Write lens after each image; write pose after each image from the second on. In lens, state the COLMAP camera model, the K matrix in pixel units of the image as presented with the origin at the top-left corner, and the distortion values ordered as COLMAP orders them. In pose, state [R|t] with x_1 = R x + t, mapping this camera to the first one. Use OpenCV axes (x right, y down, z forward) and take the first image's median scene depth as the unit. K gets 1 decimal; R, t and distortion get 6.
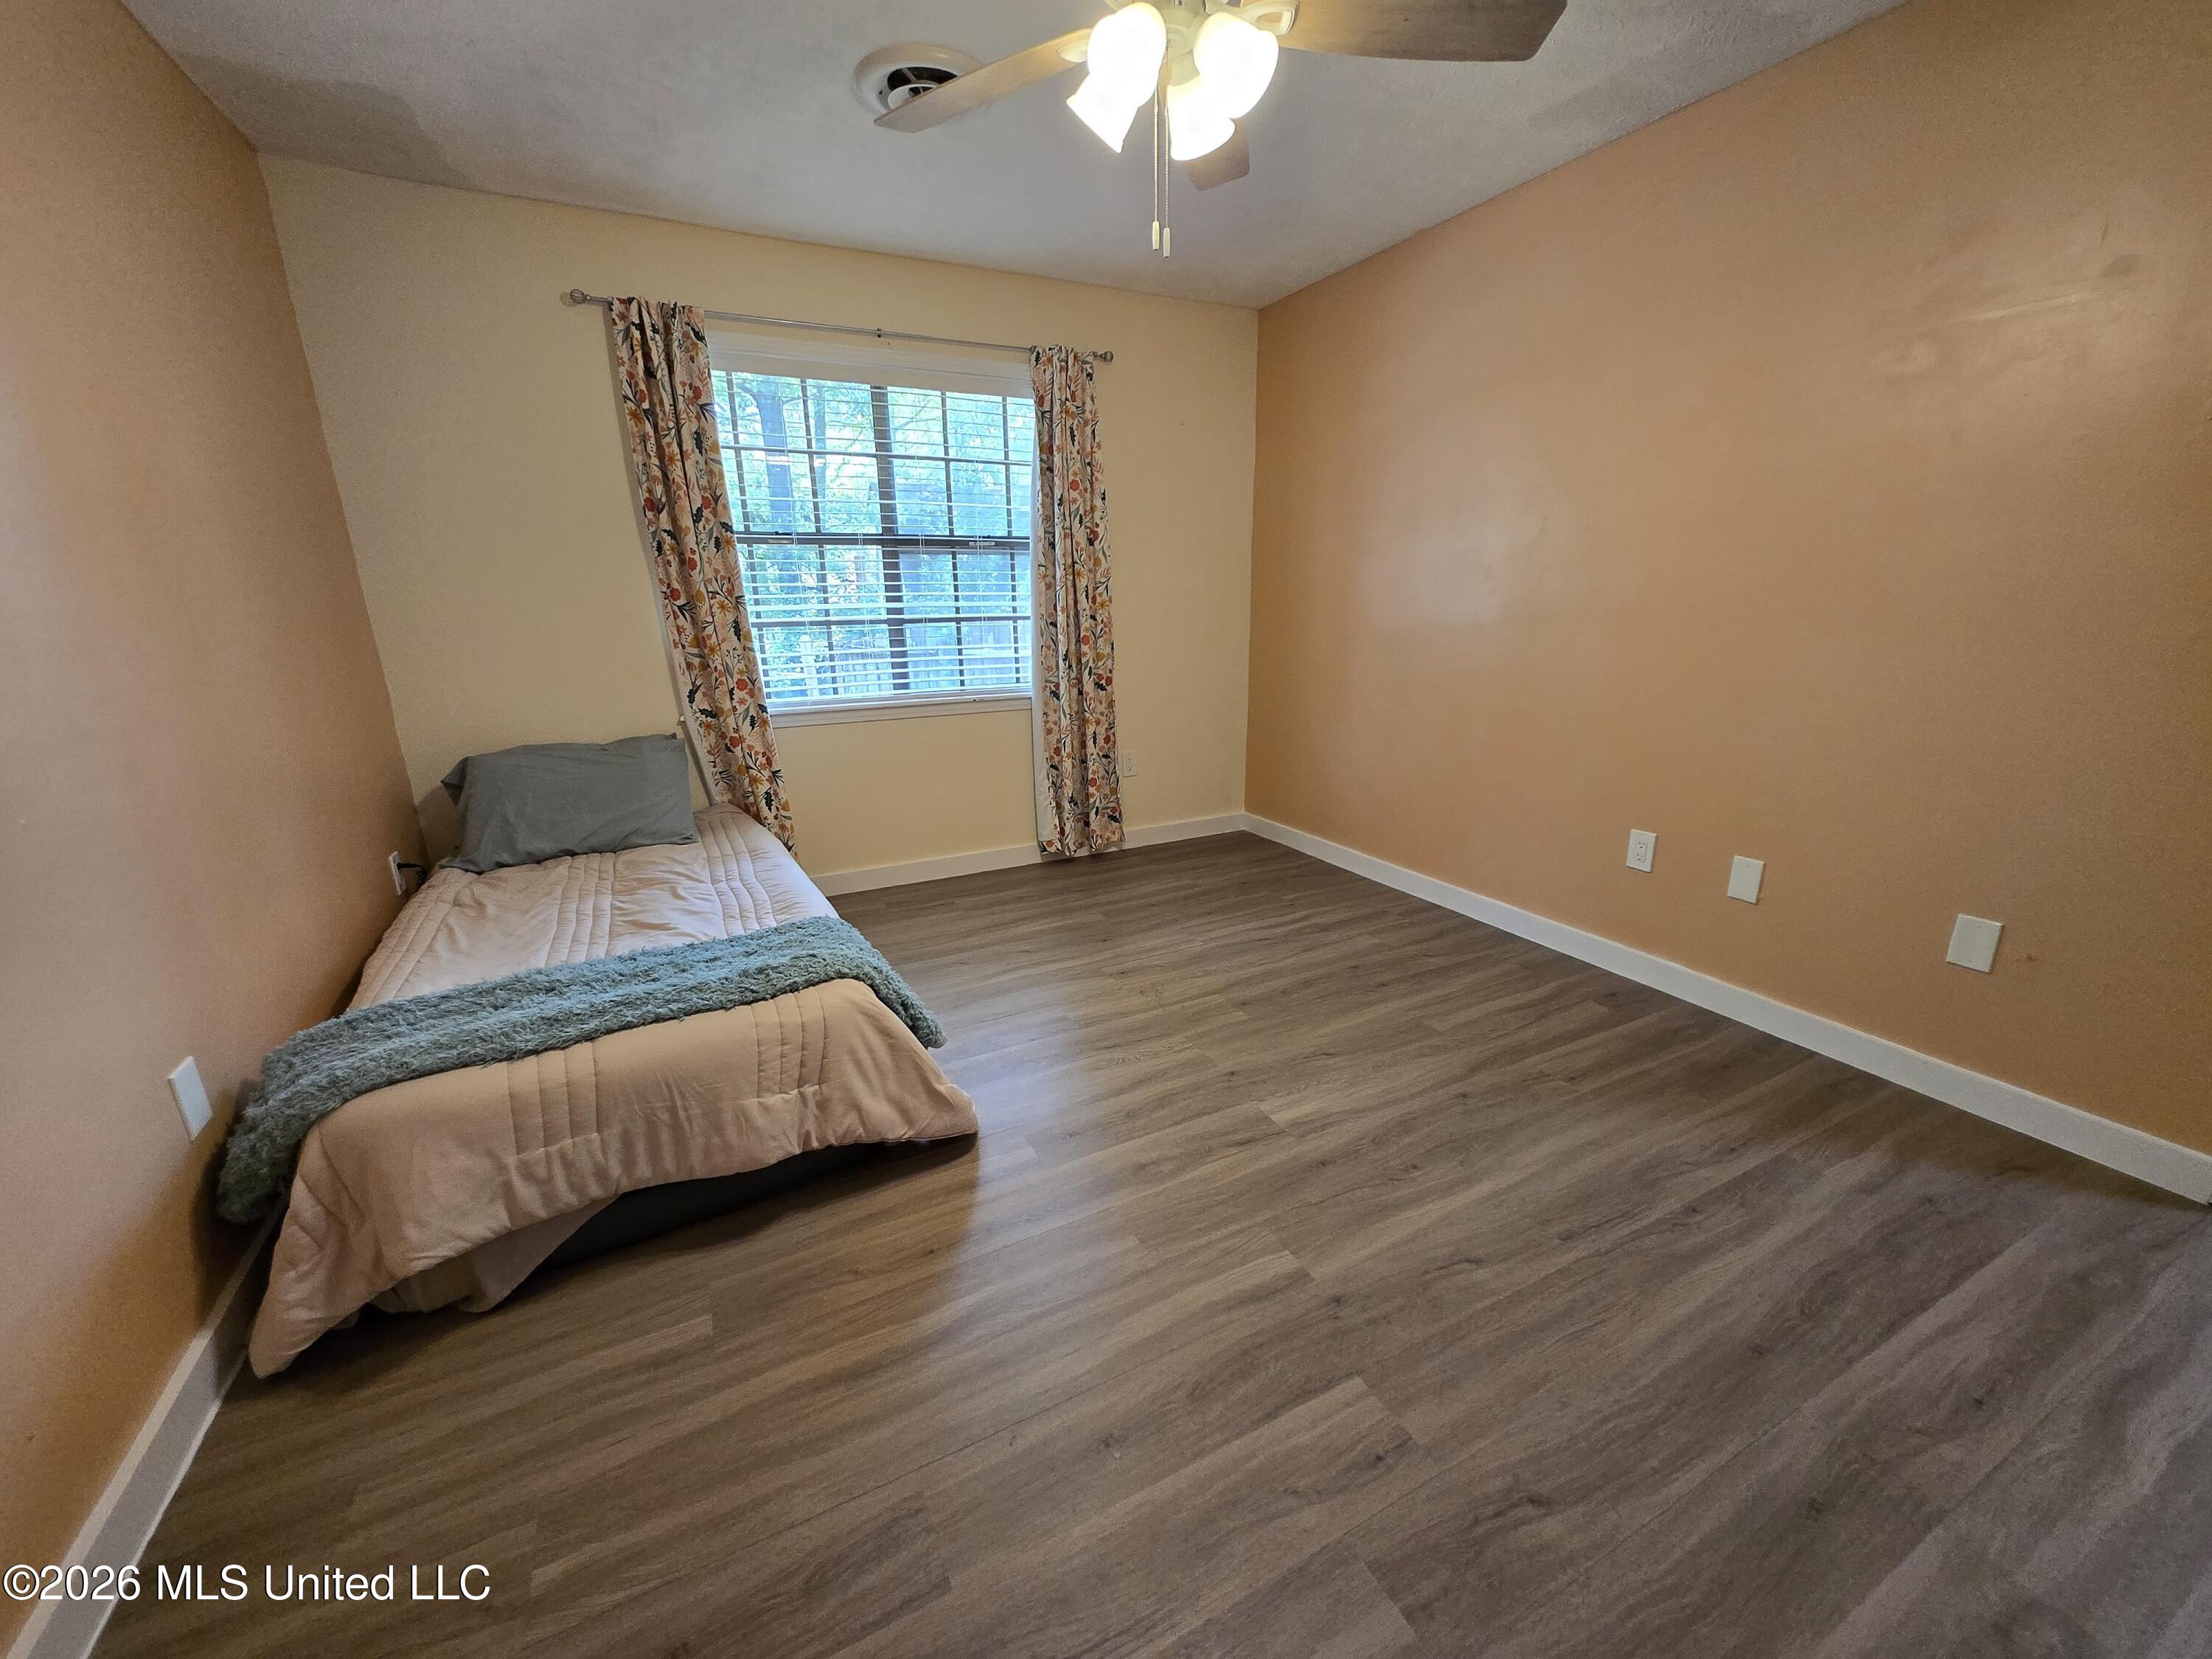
lens RADIAL K [[867.8, 0, 1106.8], [0, 867.8, 835.9], [0, 0, 1]] dist [-0.002545, -0.000316]
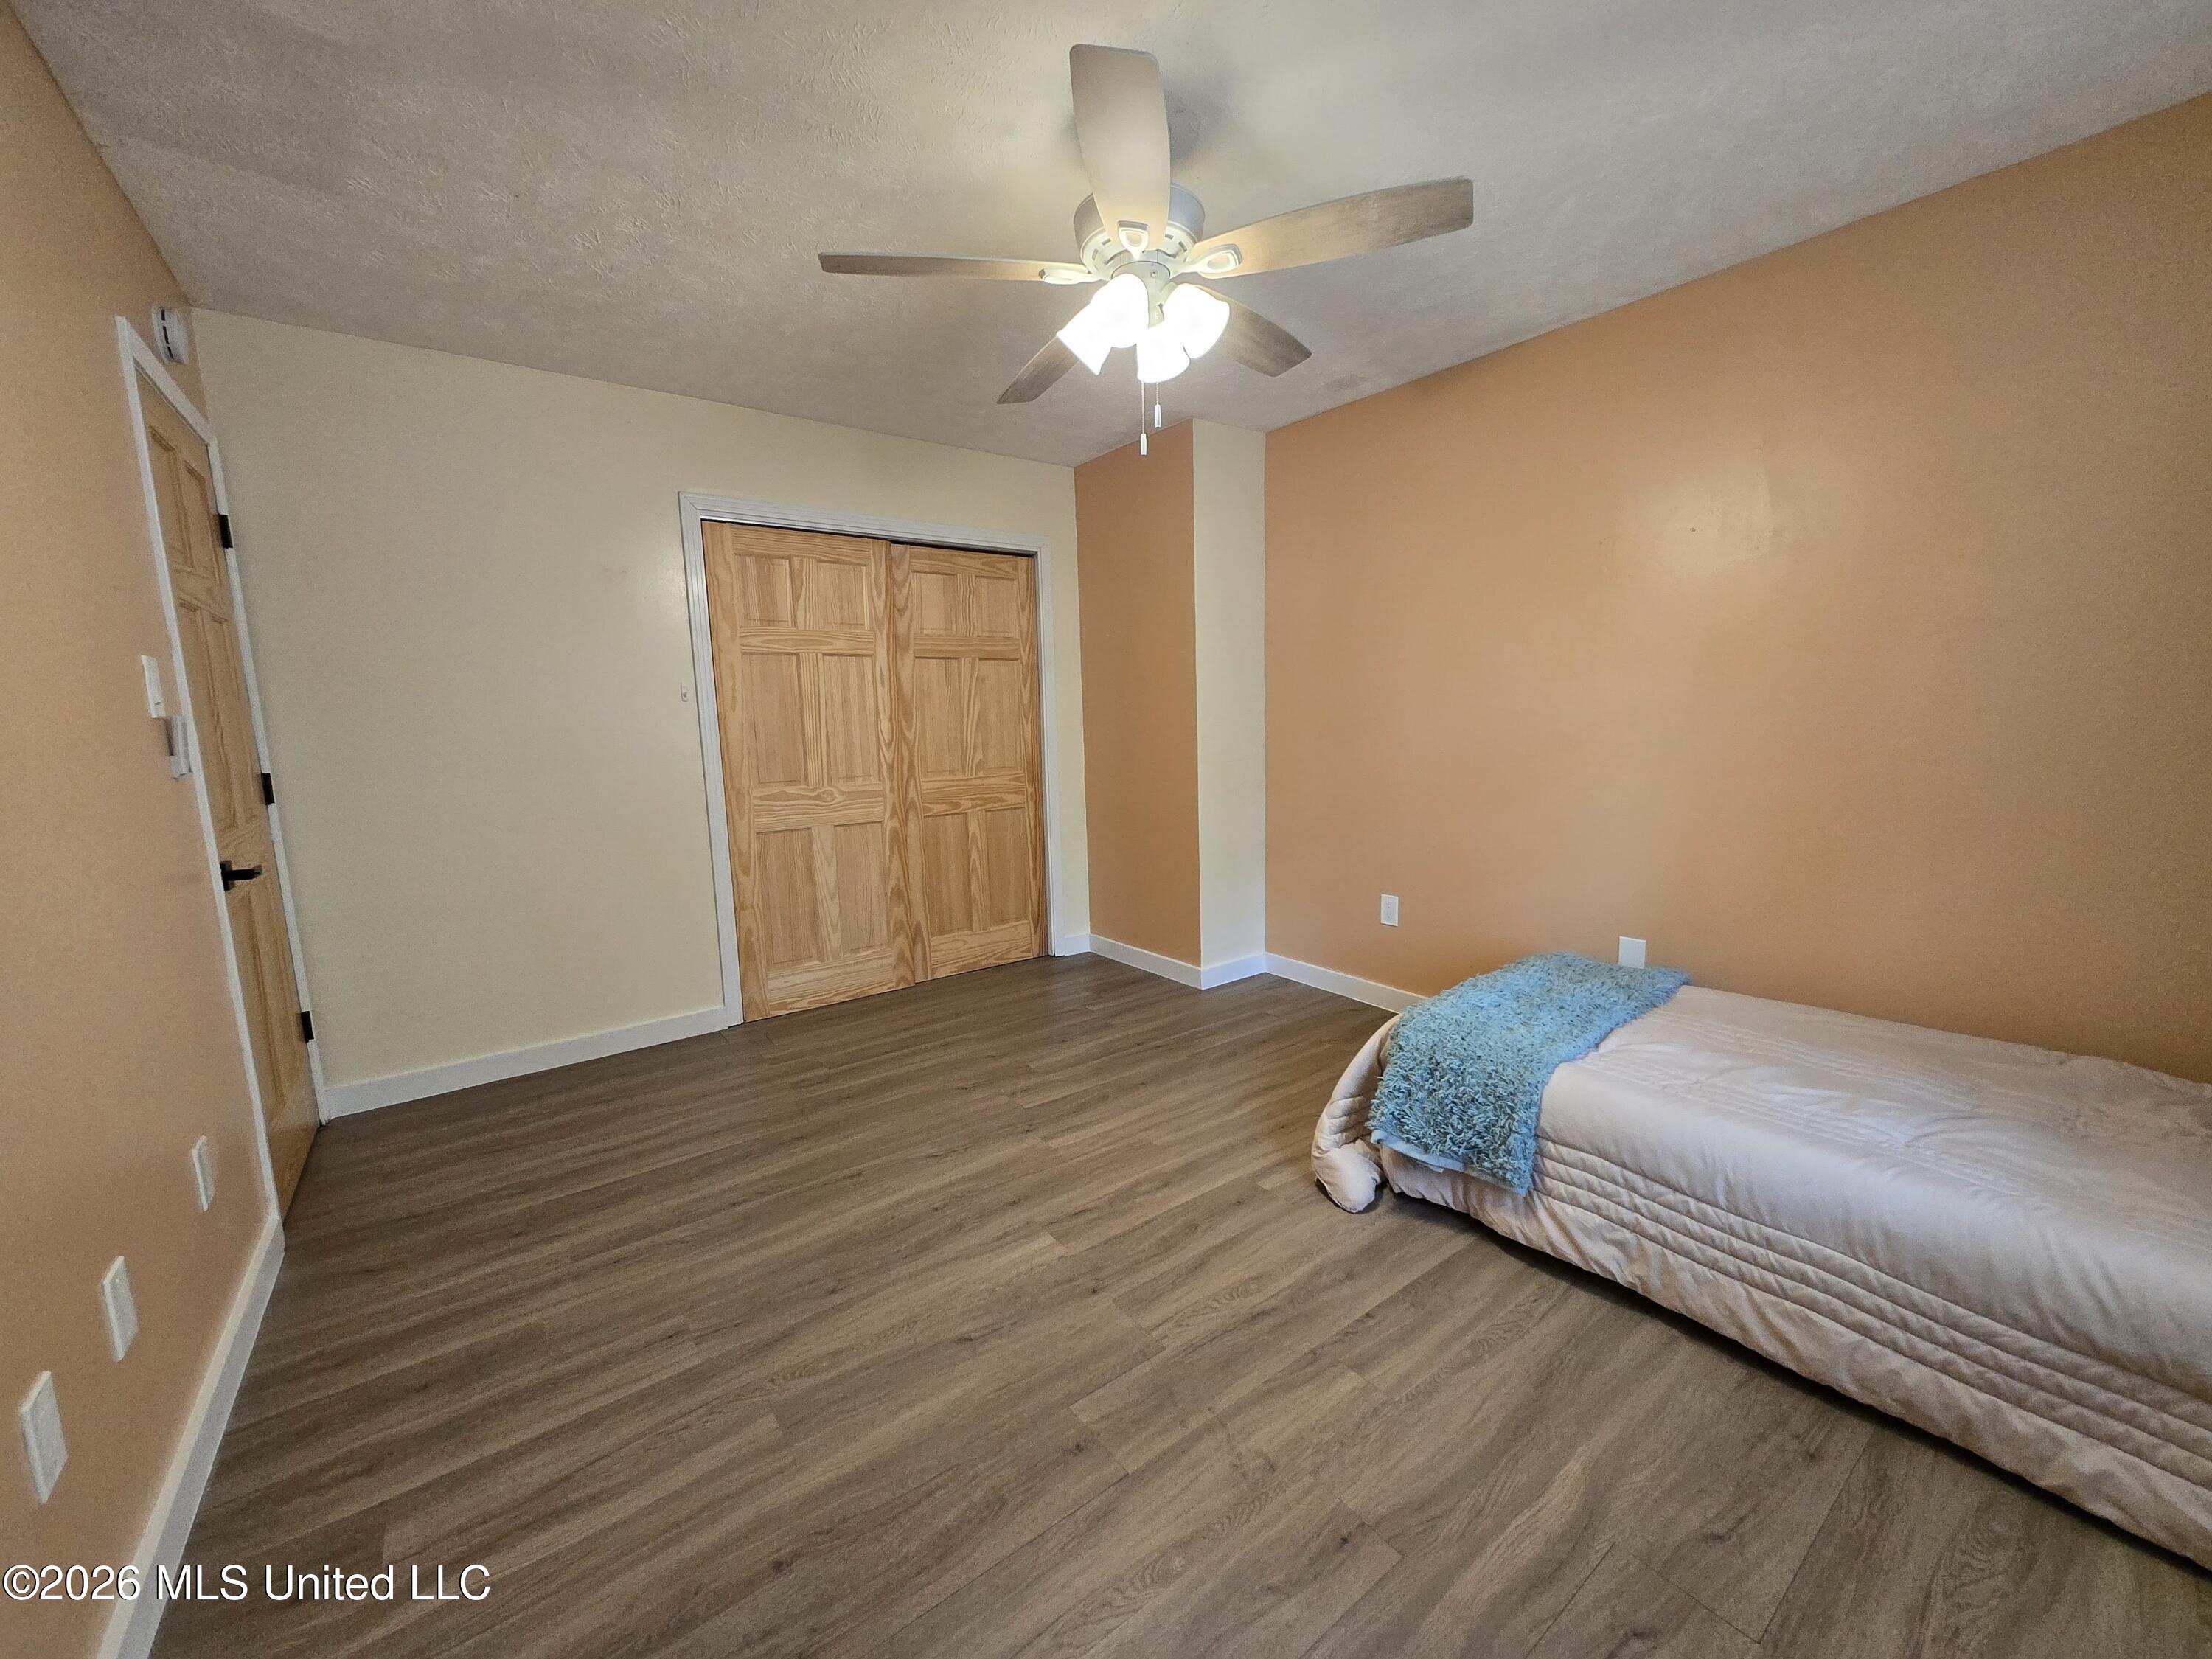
lens RADIAL K [[867.8, 0, 1106.8], [0, 867.8, 835.9], [0, 0, 1]] dist [-0.002545, -0.000316]
pose [[-0.984325, 0.060388, -0.165705, 0.274911], [-0.011621, 0.915304, 0.402596, -0.512610], [0.175982, 0.398211, -0.900255, 1.774562]]
